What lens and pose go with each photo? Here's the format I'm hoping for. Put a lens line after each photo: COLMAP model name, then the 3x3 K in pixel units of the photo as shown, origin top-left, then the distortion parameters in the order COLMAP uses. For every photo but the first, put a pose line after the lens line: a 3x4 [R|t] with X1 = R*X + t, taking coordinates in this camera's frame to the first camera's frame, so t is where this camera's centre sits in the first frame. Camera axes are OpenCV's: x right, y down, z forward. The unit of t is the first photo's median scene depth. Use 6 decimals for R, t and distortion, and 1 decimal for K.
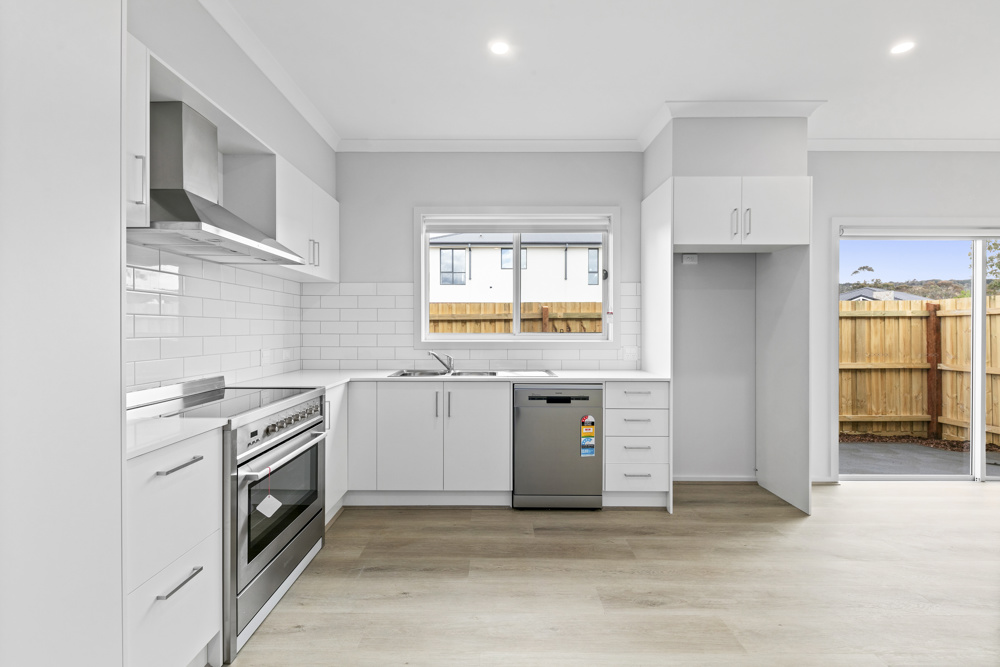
lens RADIAL K [[463.1, 0, 495.0], [0, 463.1, 329.0], [0, 0, 1]] dist [0.014694, -0.000072]
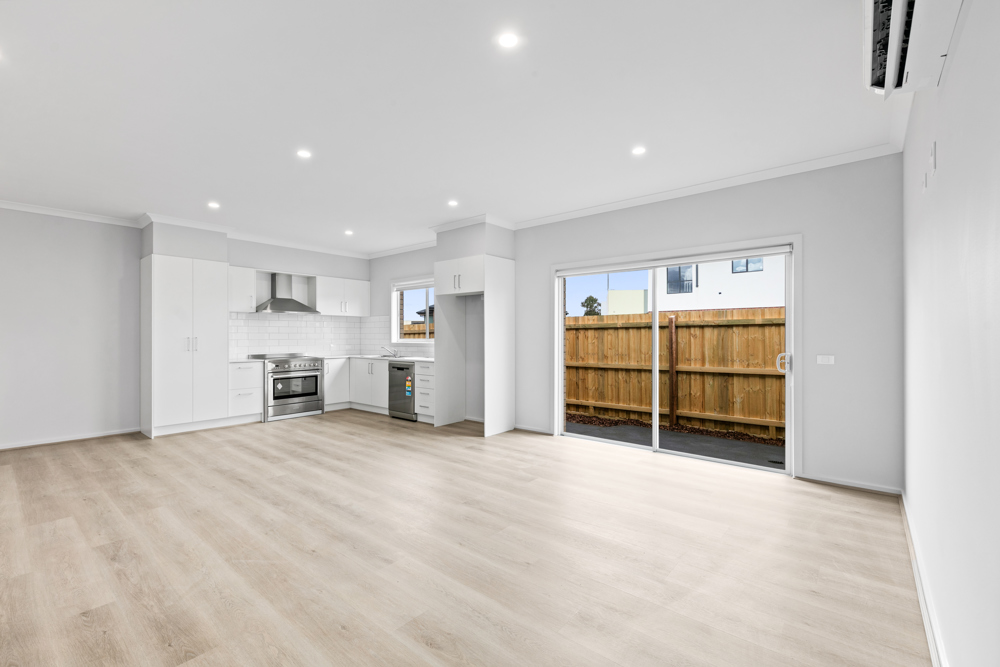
lens RADIAL K [[443.5, 0, 504.9], [0, 443.5, 329.6], [0, 0, 1]] dist [0.000846, -0.002484]
pose [[0.755680, -0.011547, -0.654839, 1.712980], [0.003247, 0.999898, -0.013884, -0.002696], [0.654933, 0.008366, 0.755641, -0.248307]]
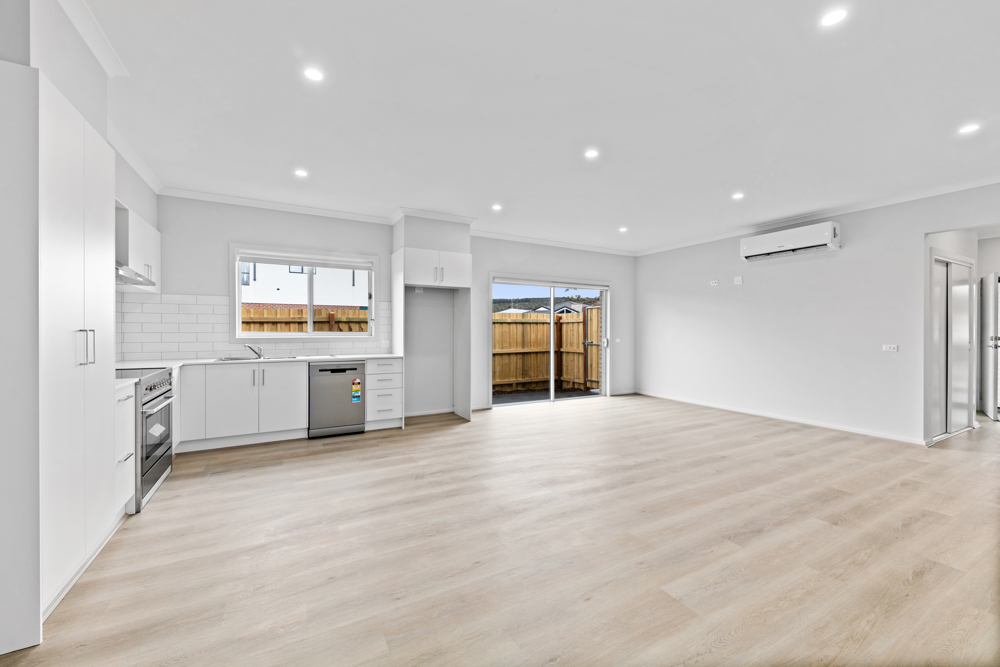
lens RADIAL K [[403.4, 0, 503.4], [0, 403.4, 330.8], [0, 0, 1]] dist [0.005449, -0.000167]
pose [[0.875454, -0.000116, 0.483302, -0.044219], [-0.002072, 0.999990, 0.003992, -0.001408], [-0.483298, -0.004496, 0.875444, -0.536674]]
